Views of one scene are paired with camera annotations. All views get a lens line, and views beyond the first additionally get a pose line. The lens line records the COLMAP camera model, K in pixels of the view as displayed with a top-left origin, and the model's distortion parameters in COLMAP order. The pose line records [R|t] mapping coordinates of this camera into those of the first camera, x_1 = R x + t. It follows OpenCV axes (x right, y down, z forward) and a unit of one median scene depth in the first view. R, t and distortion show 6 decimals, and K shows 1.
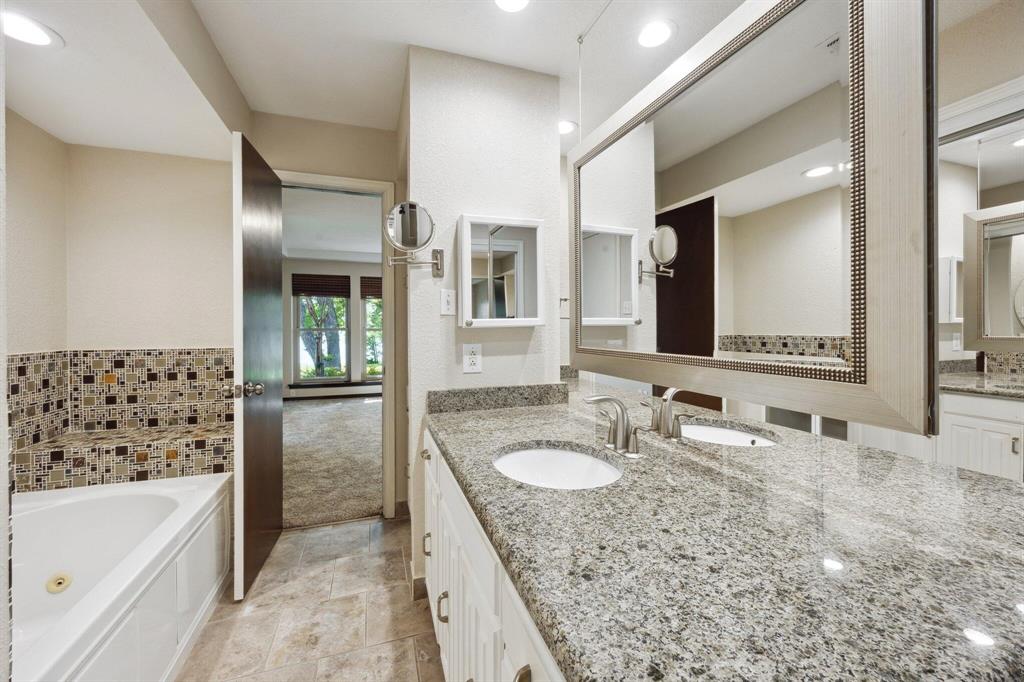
lens RADIAL K [[396.1, 0, 507.6], [0, 396.1, 332.7], [0, 0, 1]] dist [-0.000905, -0.000155]
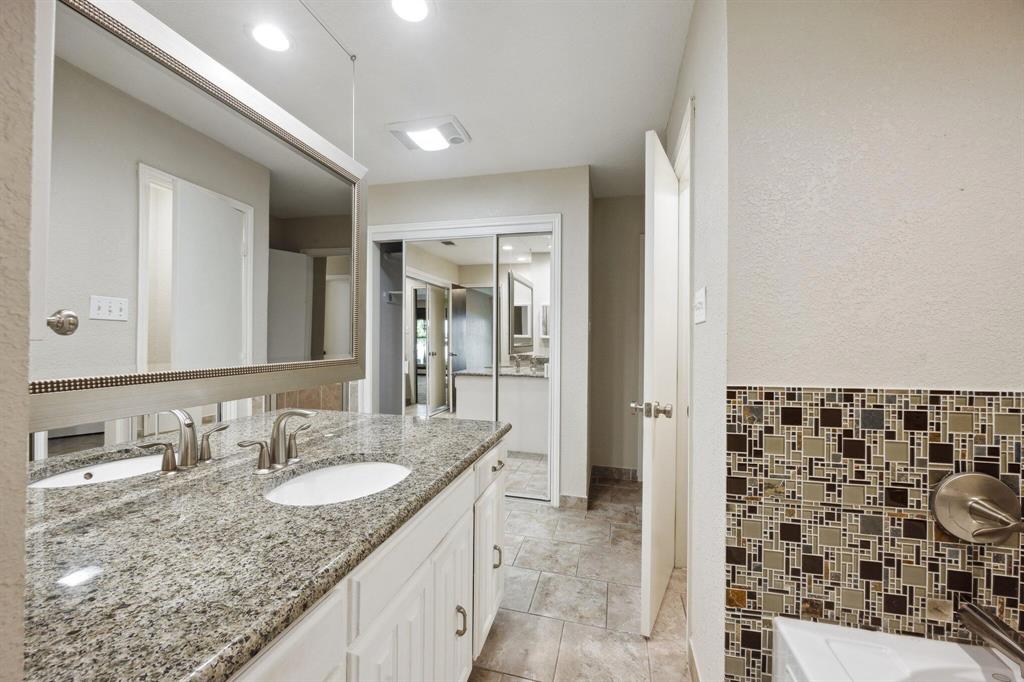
lens RADIAL K [[396.1, 0, 507.6], [0, 396.1, 332.7], [0, 0, 1]] dist [-0.000905, -0.000155]
pose [[-0.829374, 0.004696, 0.558674, -0.805539], [0.002955, 0.999988, -0.004019, -0.025476], [-0.558686, -0.001683, -0.829377, 1.670654]]
